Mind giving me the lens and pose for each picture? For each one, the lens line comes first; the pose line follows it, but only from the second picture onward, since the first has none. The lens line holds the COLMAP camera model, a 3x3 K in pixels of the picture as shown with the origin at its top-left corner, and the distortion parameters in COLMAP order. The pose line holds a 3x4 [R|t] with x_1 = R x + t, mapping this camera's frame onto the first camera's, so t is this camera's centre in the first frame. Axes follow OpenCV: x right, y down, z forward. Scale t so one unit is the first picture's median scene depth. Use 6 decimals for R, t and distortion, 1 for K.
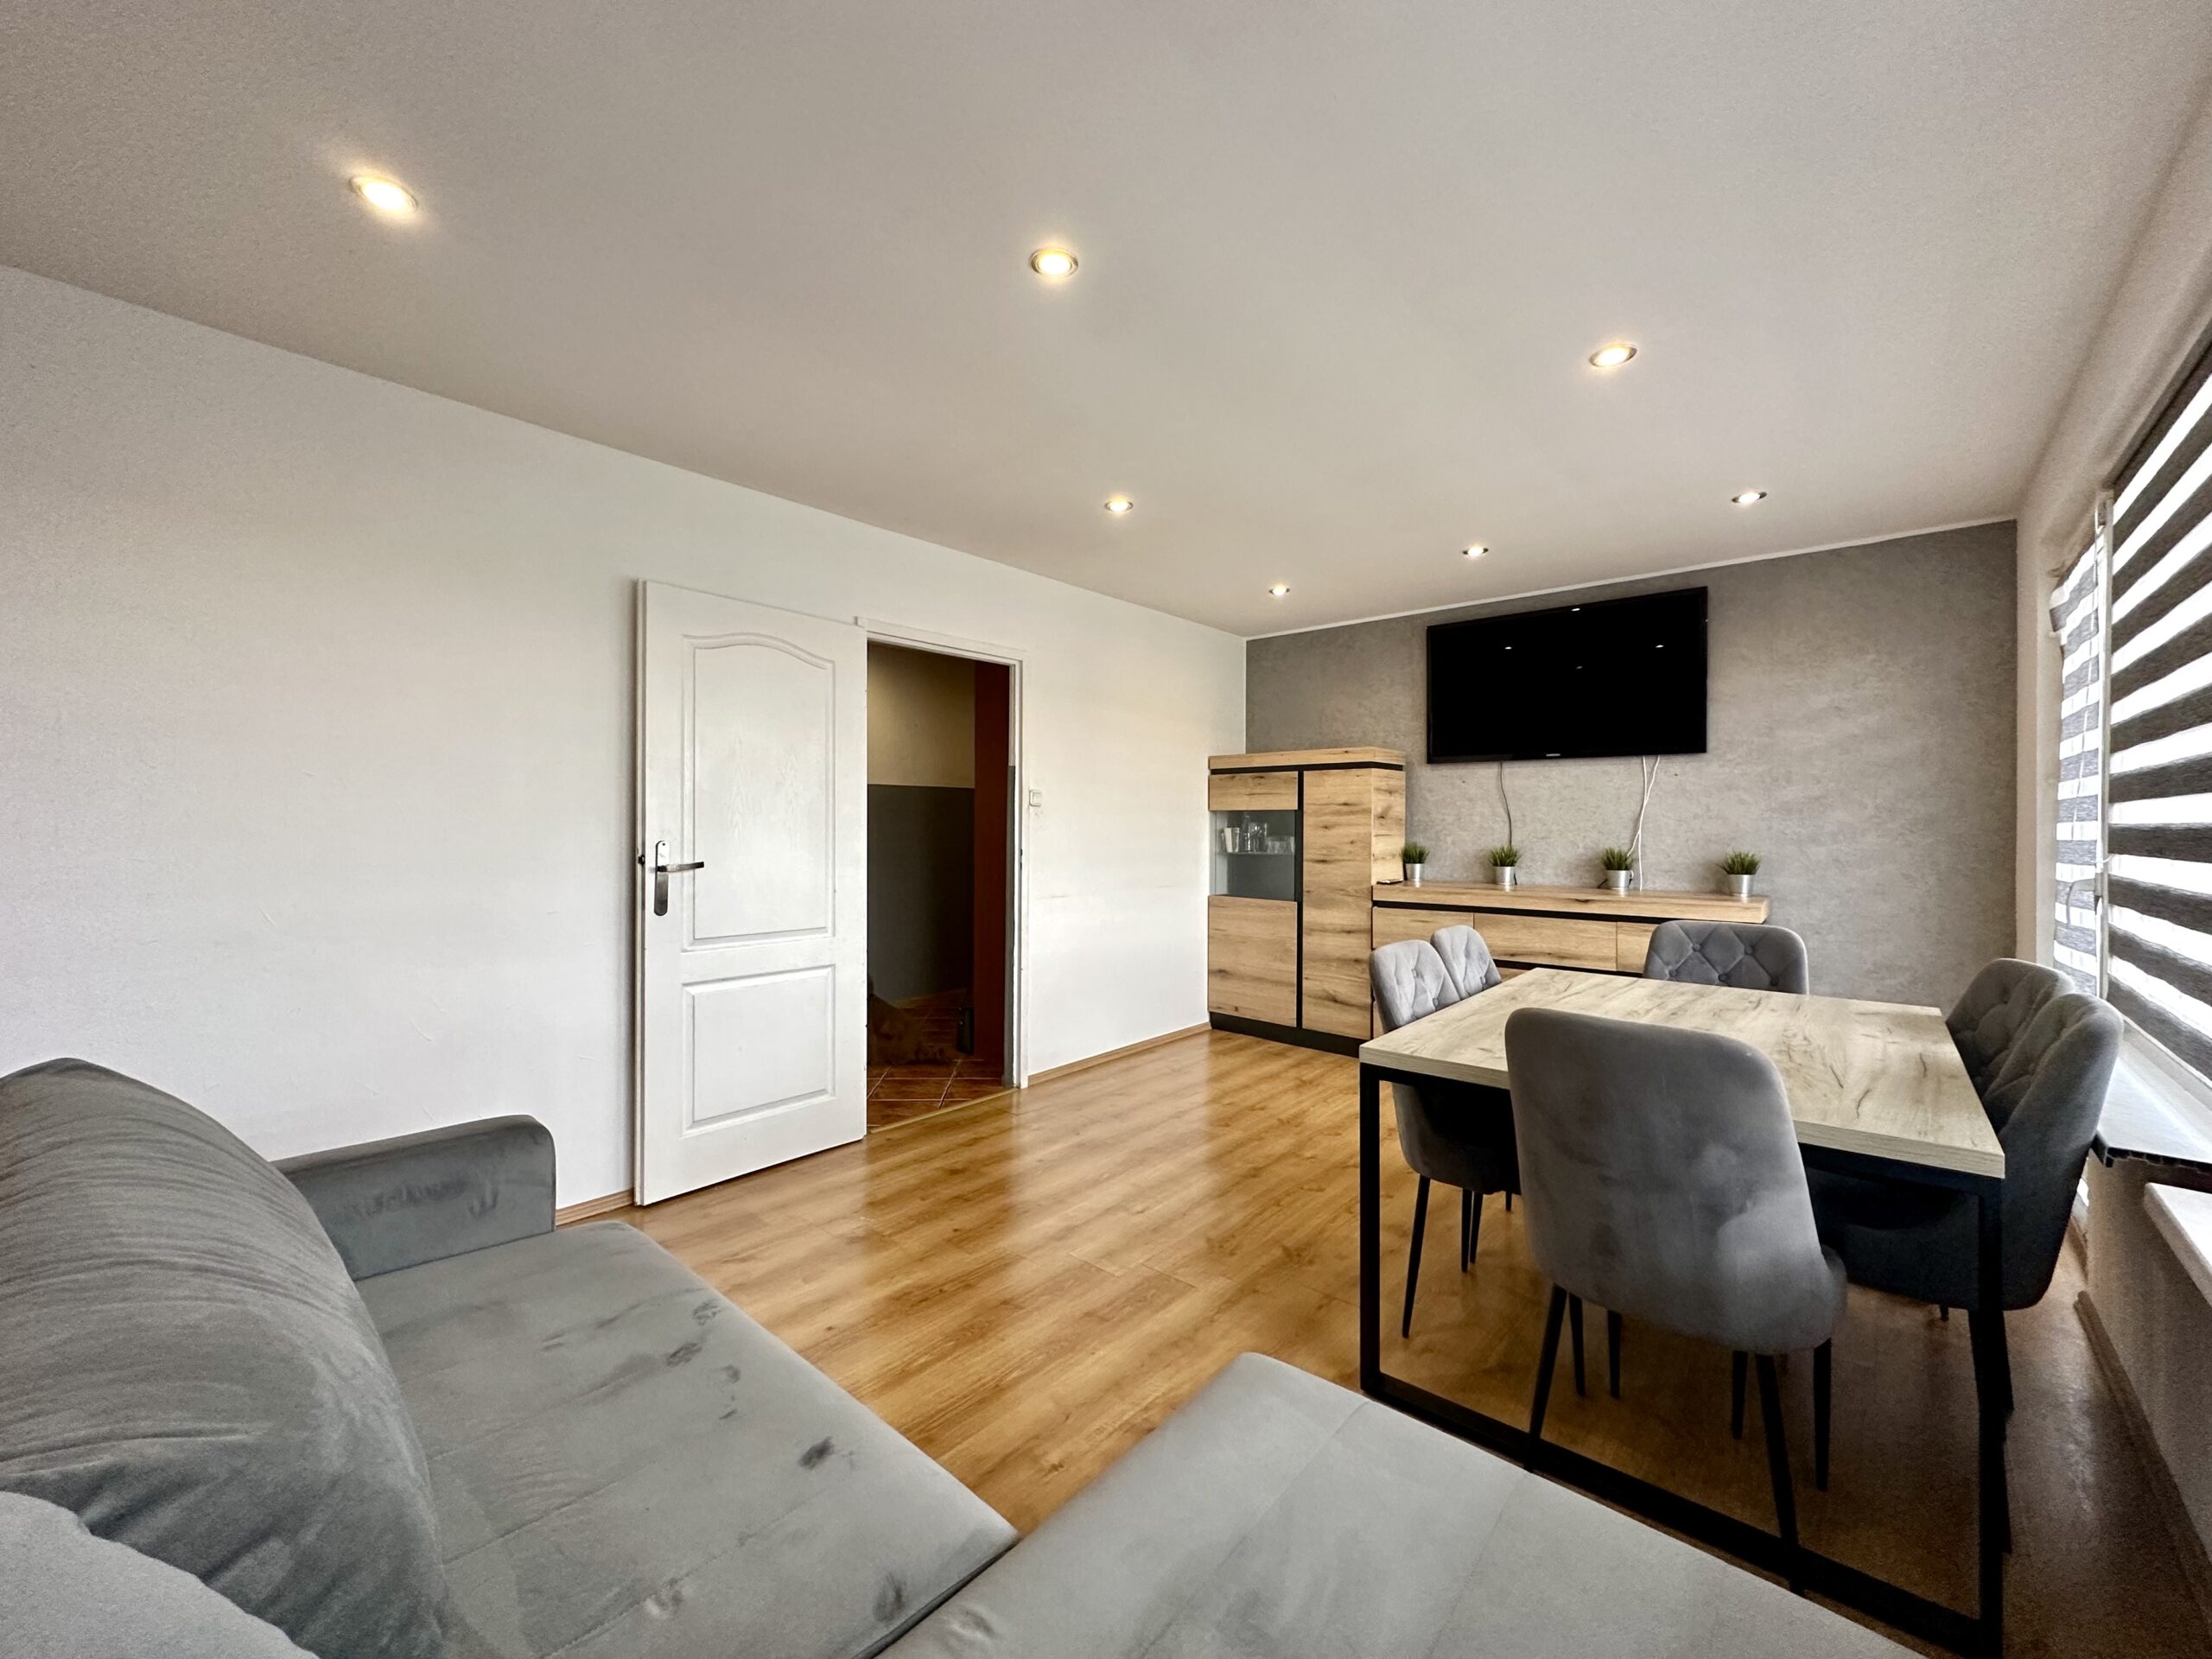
lens RADIAL K [[884.3, 0, 1098.4], [0, 884.3, 833.5], [0, 0, 1]] dist [-0.001354, -0.000035]
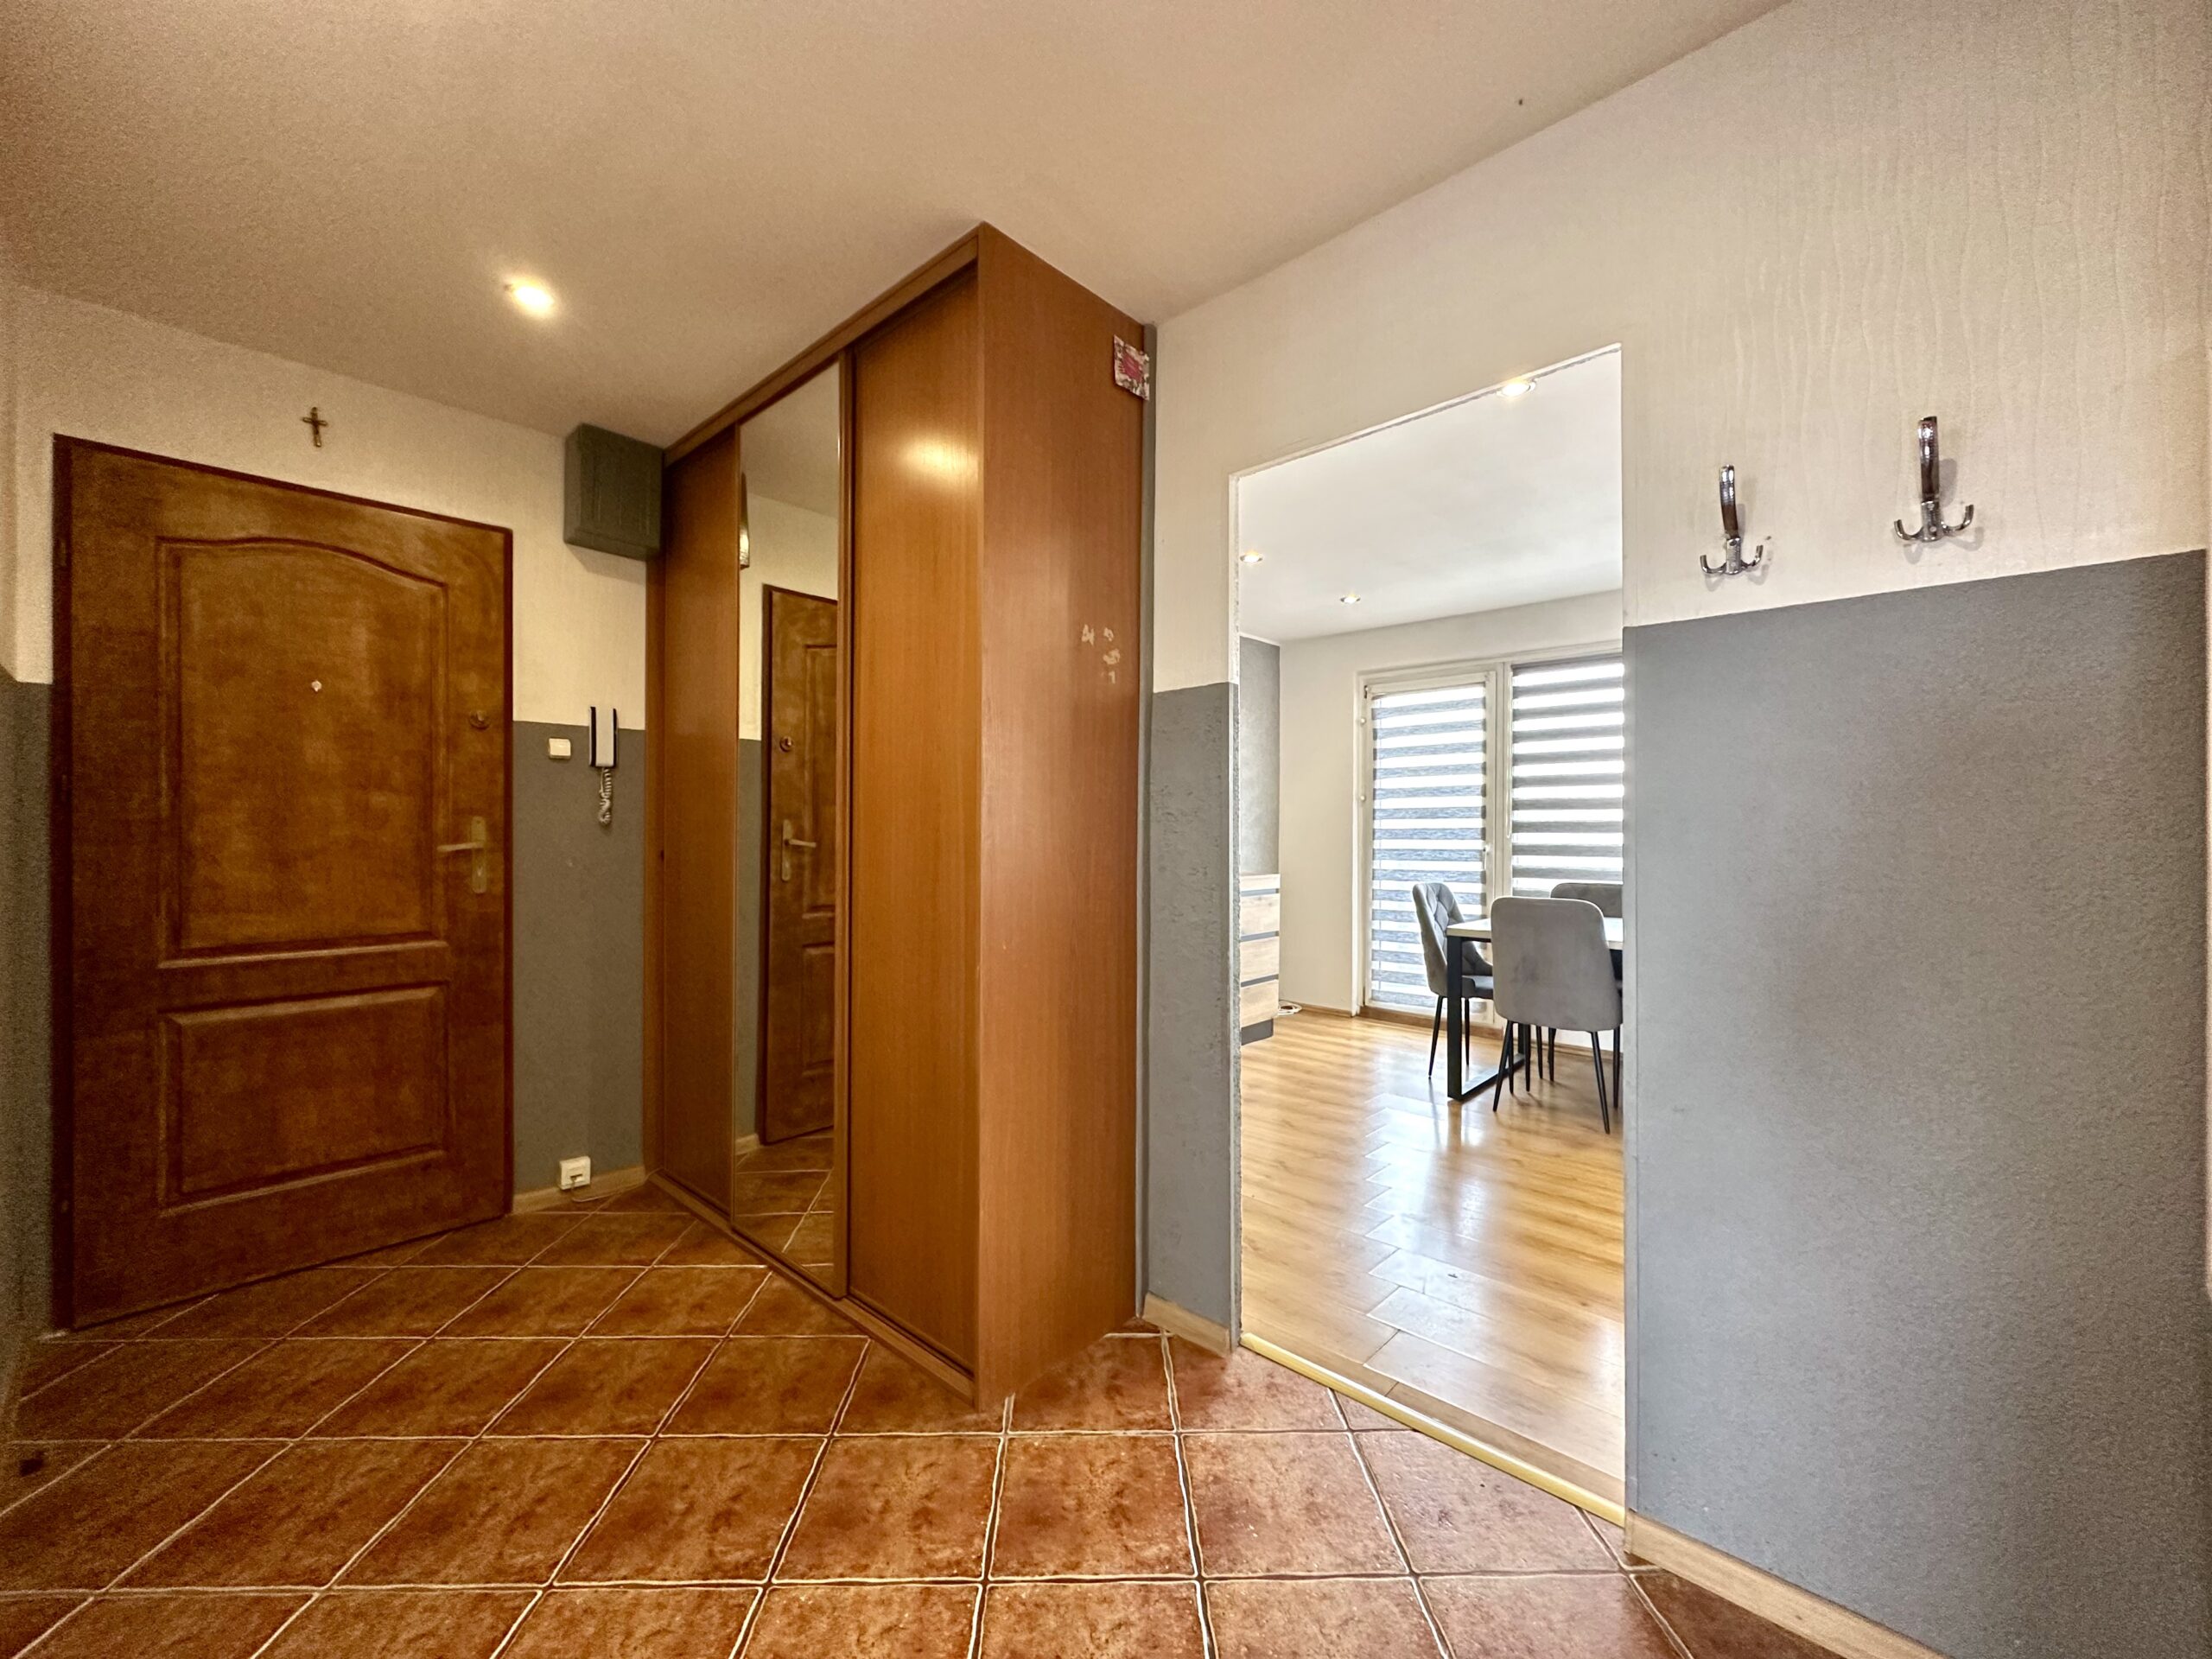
lens RADIAL K [[892.3, 0, 1096.3], [0, 892.3, 825.9], [0, 0, 1]] dist [-0.000919, 0.000218]
pose [[0.023425, 0.003298, 0.999720, -0.585106], [0.003878, 0.999987, -0.003390, 0.004415], [-0.999718, 0.003957, 0.023412, 1.047689]]
